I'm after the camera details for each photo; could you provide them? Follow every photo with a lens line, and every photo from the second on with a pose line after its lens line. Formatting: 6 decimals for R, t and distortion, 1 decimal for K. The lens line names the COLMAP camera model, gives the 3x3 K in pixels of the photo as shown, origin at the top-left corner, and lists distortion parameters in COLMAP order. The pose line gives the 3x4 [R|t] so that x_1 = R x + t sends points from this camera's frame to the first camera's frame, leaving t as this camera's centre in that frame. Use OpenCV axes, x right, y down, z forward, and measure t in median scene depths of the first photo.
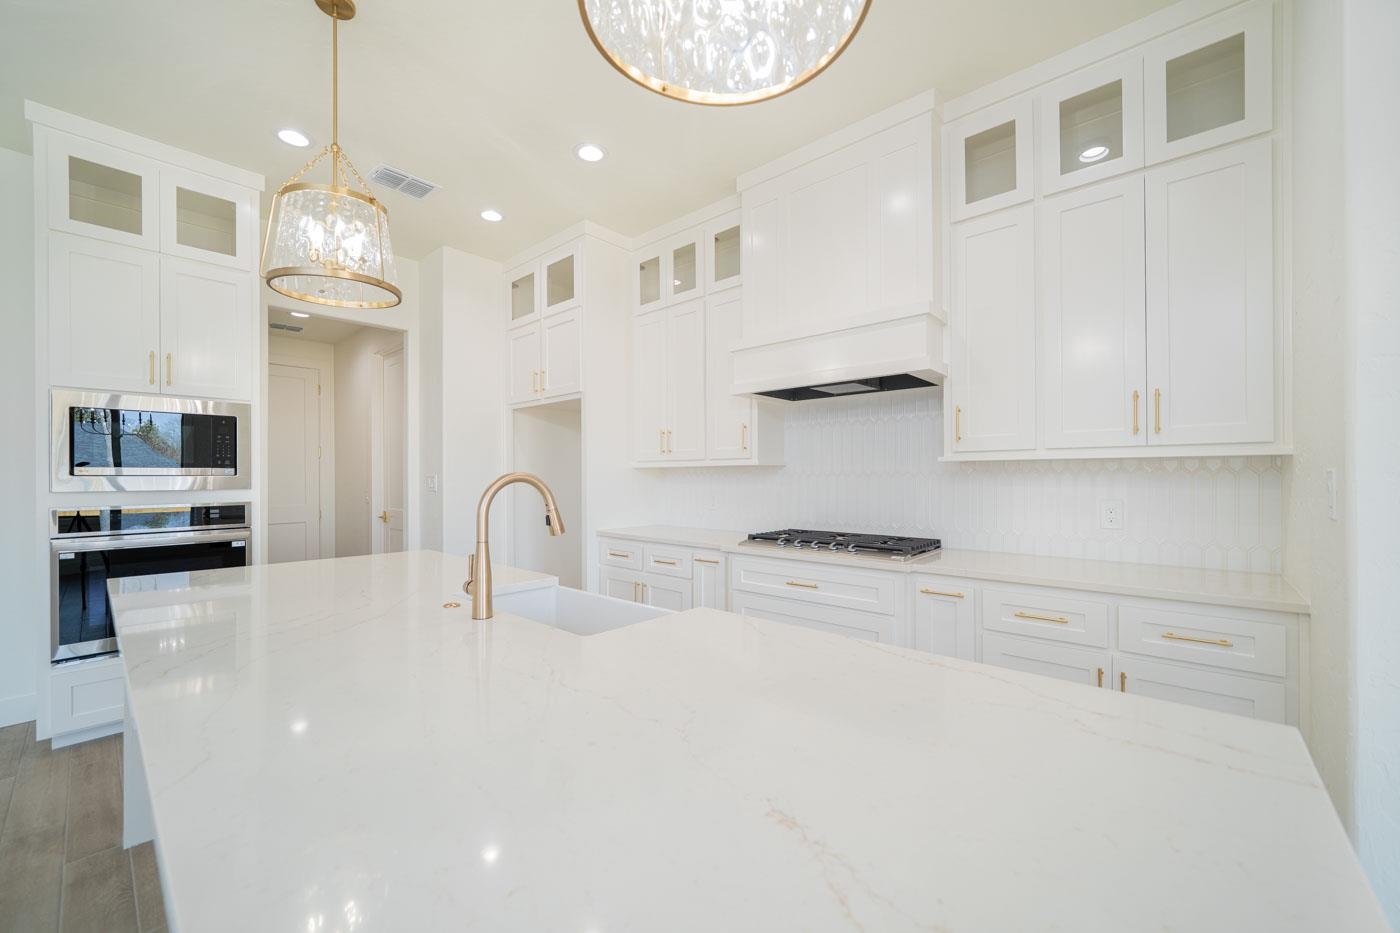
lens RADIAL K [[549.6, 0, 689.0], [0, 549.6, 477.4], [0, 0, 1]] dist [-0.005904, 0.000167]
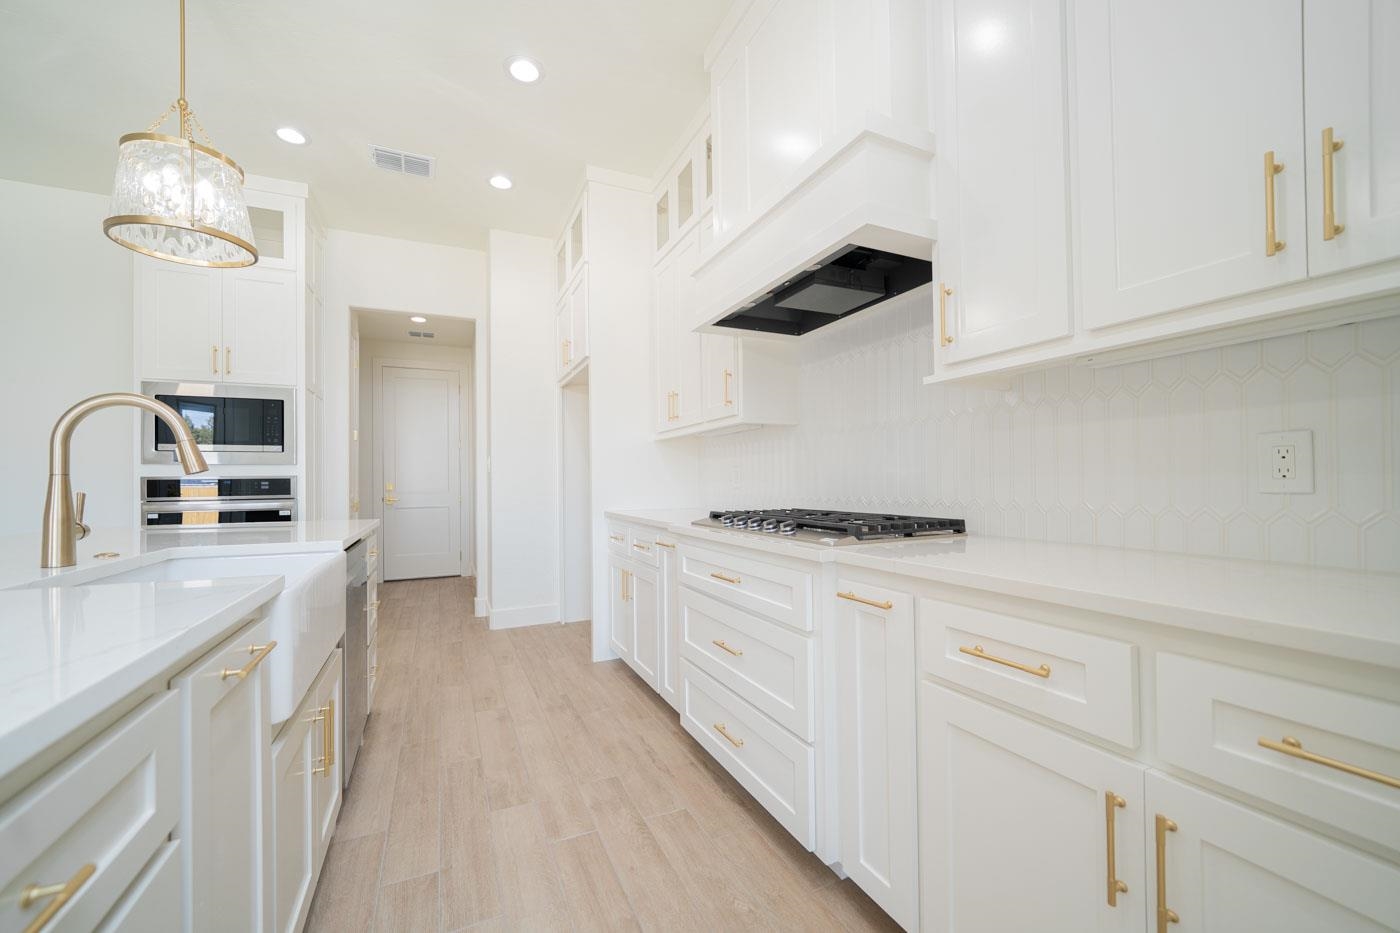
lens RADIAL K [[549.6, 0, 689.0], [0, 549.6, 477.4], [0, 0, 1]] dist [-0.005904, 0.000167]
pose [[0.917917, -0.009484, -0.396659, 0.399295], [0.006520, 0.999940, -0.008821, 0.065986], [0.396719, 0.005511, 0.917924, 0.305192]]
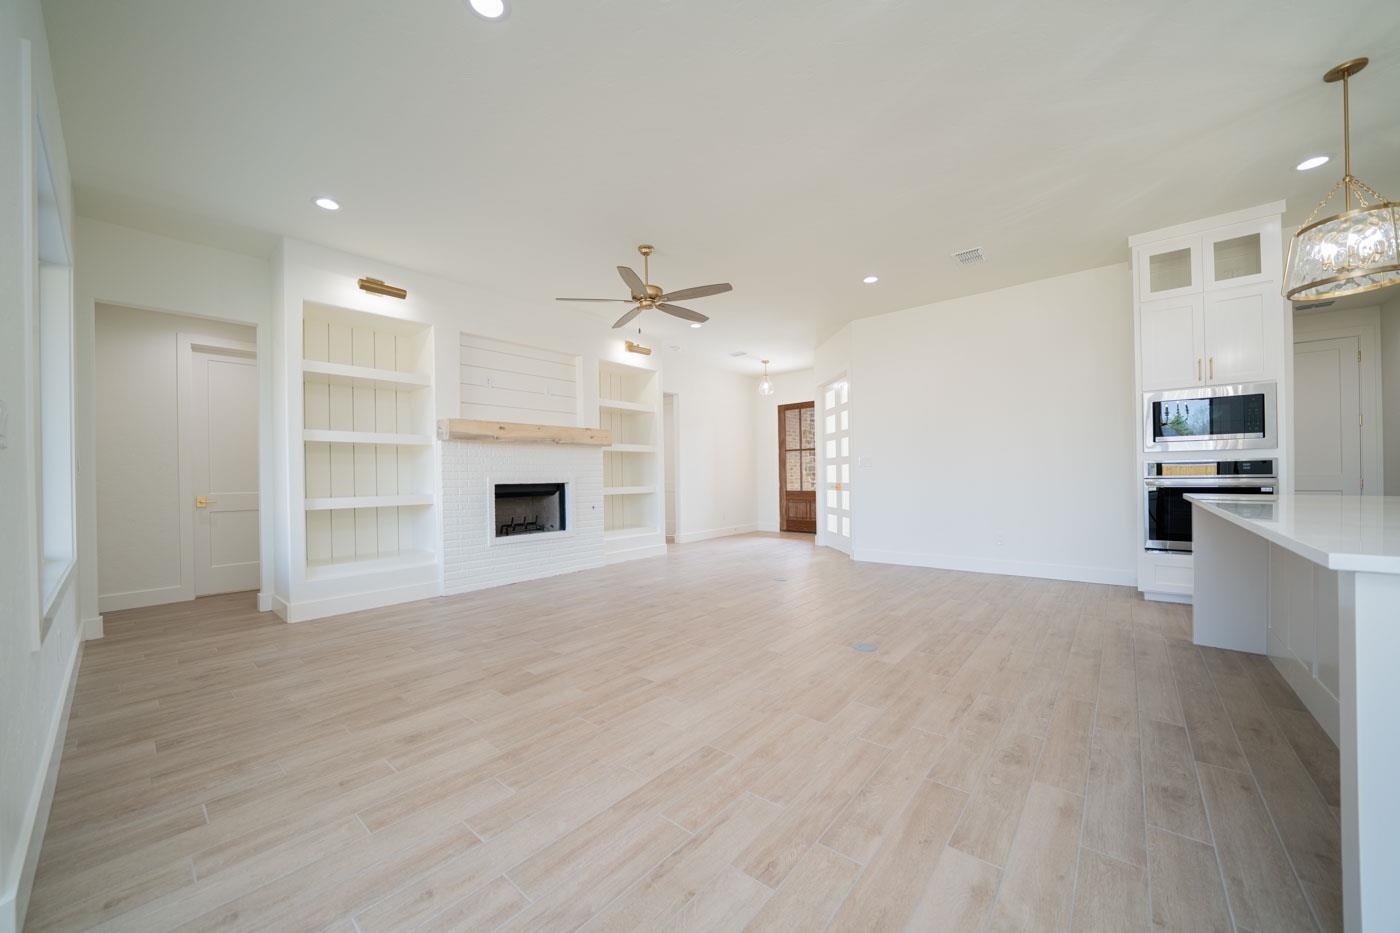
lens RADIAL K [[503.1, 0, 688.3], [0, 503.1, 476.7], [0, 0, 1]] dist [-0.013753, 0.000006]
pose [[0.023006, 0.005919, -0.999718, 0.350142], [0.015101, 0.999866, 0.006268, 0.064350], [0.999621, -0.015241, 0.022914, -0.440488]]
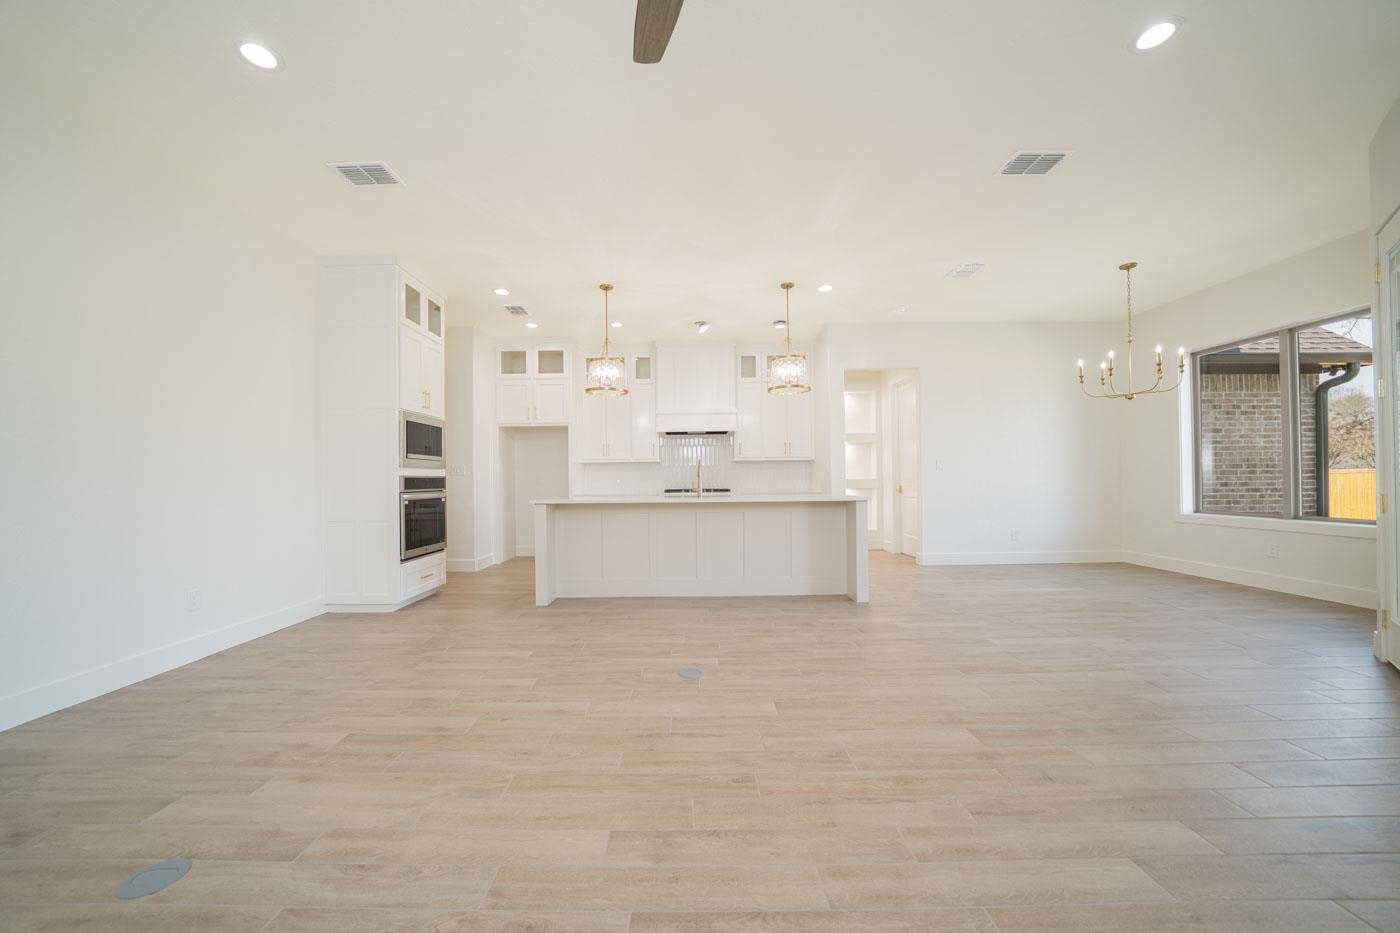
lens RADIAL K [[503.1, 0, 688.3], [0, 503.1, 476.7], [0, 0, 1]] dist [-0.013753, 0.000006]
pose [[0.746306, 0.000818, 0.665602, -1.352584], [0.008950, 0.999897, -0.011264, 0.075087], [-0.665543, 0.014364, 0.746222, -0.765012]]
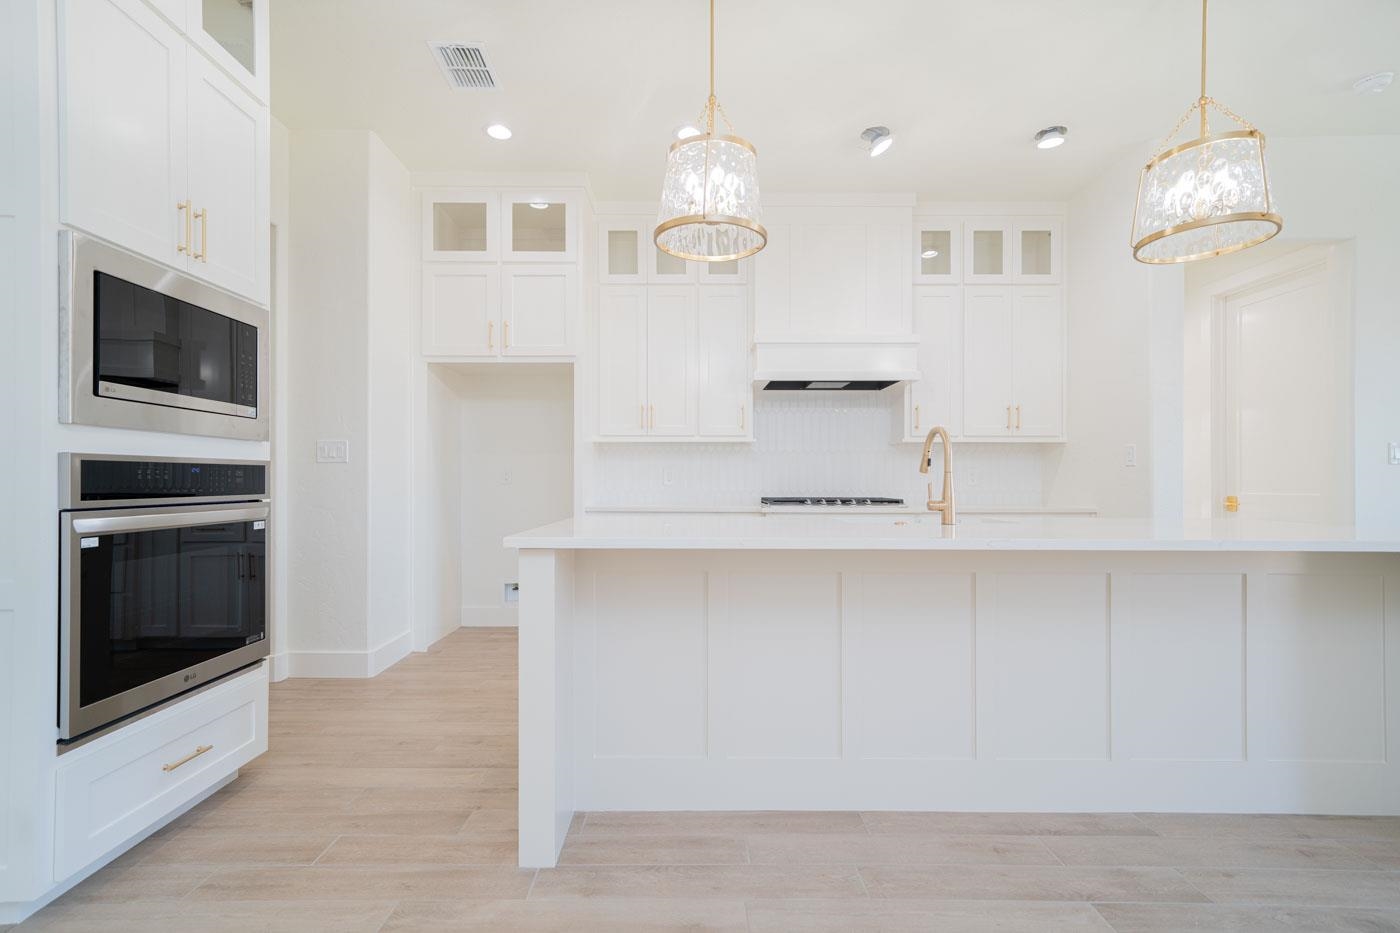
lens RADIAL K [[633.1, 0, 687.7], [0, 633.1, 478.8], [0, 0, 1]] dist [0.009447, -0.000144]
pose [[0.741271, 0.006535, 0.671174, -0.981980], [-0.003576, 0.999977, -0.005788, 0.071541], [-0.671196, 0.001890, 0.741277, 0.107135]]
